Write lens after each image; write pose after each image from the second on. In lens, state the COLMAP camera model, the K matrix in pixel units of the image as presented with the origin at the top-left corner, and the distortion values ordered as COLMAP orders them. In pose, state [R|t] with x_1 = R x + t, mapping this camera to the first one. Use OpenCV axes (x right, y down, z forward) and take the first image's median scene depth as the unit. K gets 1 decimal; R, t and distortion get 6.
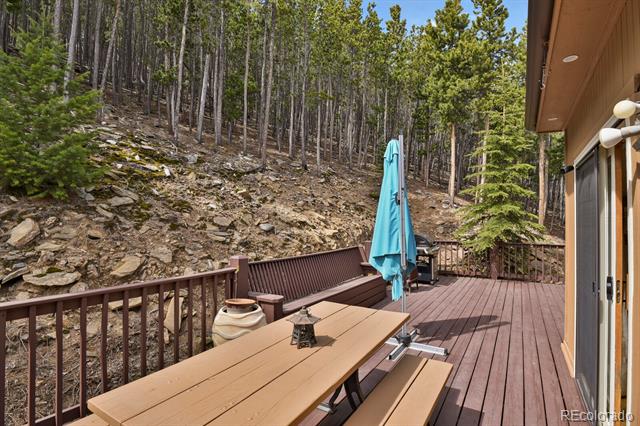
lens RADIAL K [[312.6, 0, 313.9], [0, 312.6, 213.0], [0, 0, 1]] dist [-0.023077, -0.003875]
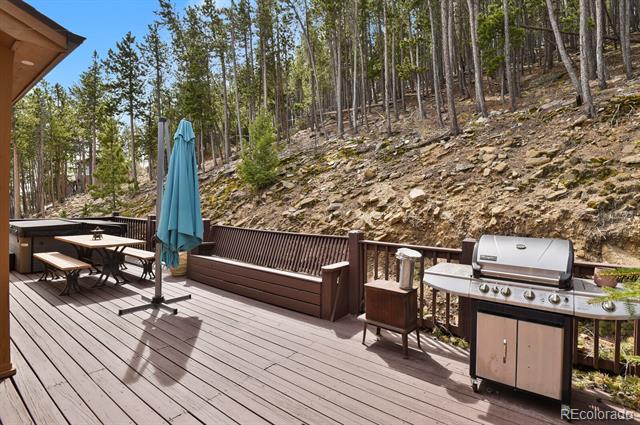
lens RADIAL K [[312.6, 0, 327.8], [0, 312.6, 200.4], [0, 0, 1]] dist [-0.023077, -0.003875]
pose [[-0.041485, -0.006725, -0.999117, 0.675370], [0.012360, 0.999897, -0.007243, 0.025520], [0.999063, -0.012650, -0.041397, 0.803108]]
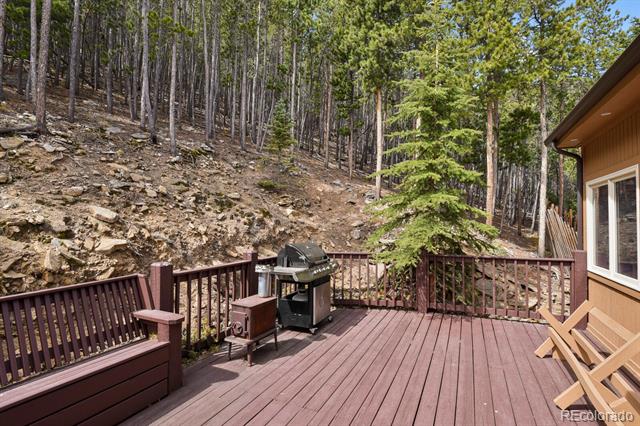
lens RADIAL K [[312.6, 0, 323.1], [0, 312.6, 214.2], [0, 0, 1]] dist [-0.023077, -0.003875]
pose [[0.988840, -0.004100, 0.148924, 0.292561], [0.004186, 0.999991, -0.000261, 0.013027], [-0.148922, 0.000881, 0.988849, 0.408049]]
